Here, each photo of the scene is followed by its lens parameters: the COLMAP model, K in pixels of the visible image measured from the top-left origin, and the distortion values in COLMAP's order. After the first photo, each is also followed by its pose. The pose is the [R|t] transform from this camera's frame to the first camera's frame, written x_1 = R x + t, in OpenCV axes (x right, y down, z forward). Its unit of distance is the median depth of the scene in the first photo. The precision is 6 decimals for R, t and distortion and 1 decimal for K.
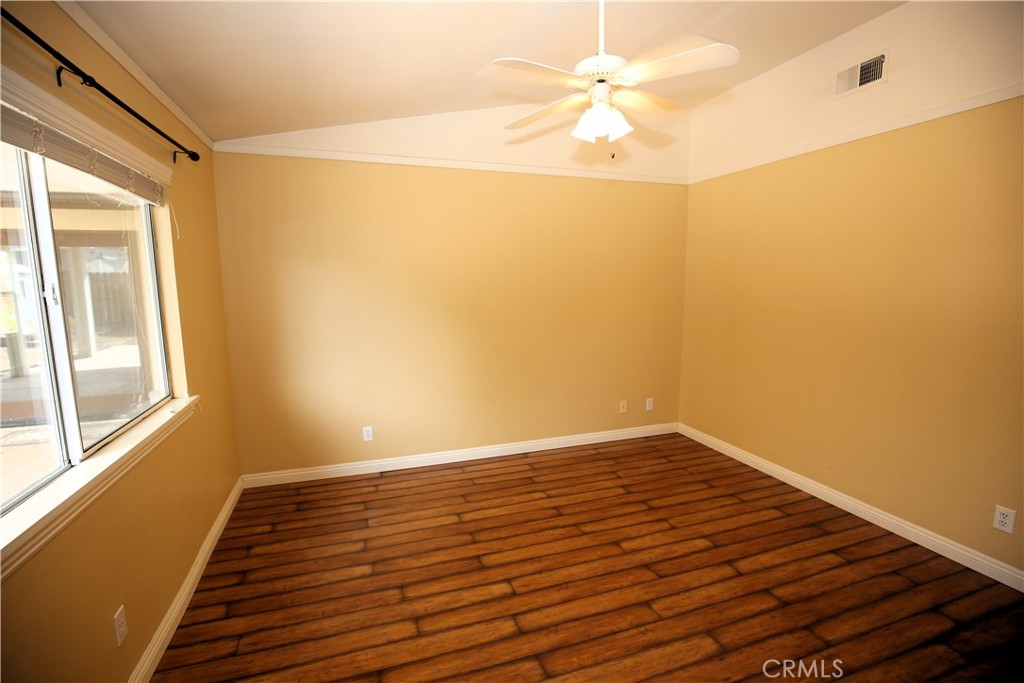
lens RADIAL K [[470.6, 0, 508.7], [0, 470.6, 342.2], [0, 0, 1]] dist [-0.029733, 0.002153]
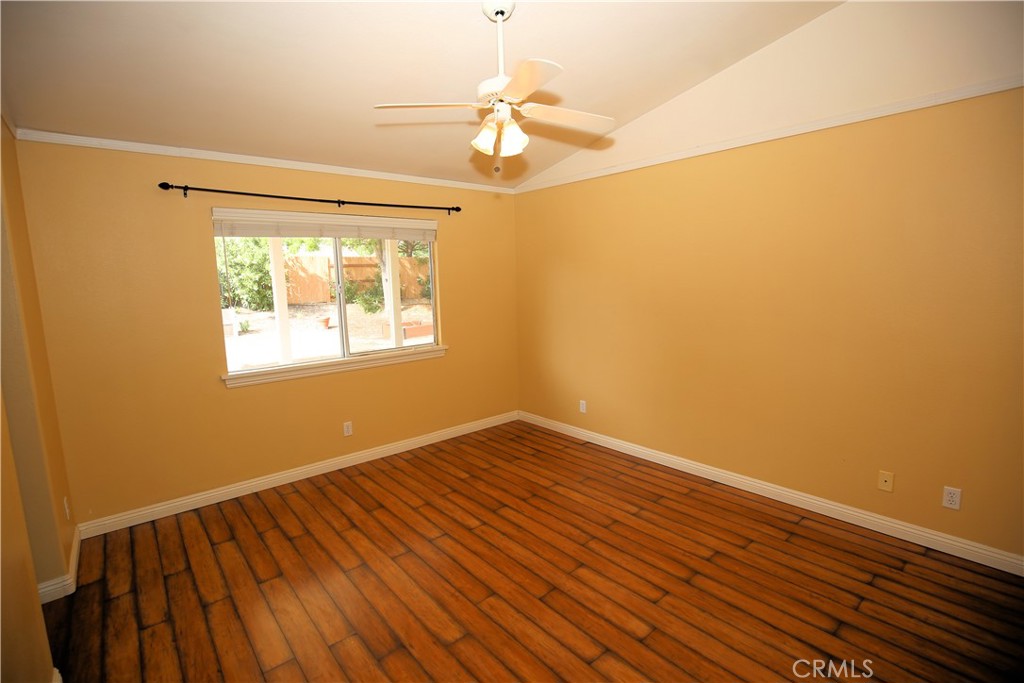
lens RADIAL K [[470.6, 0, 507.1], [0, 470.6, 342.4], [0, 0, 1]] dist [-0.029733, 0.002153]
pose [[0.371008, 0.123482, -0.920383, 0.842179], [-0.103922, 0.990415, 0.090987, -0.066699], [0.922796, 0.061891, 0.380285, 0.417559]]
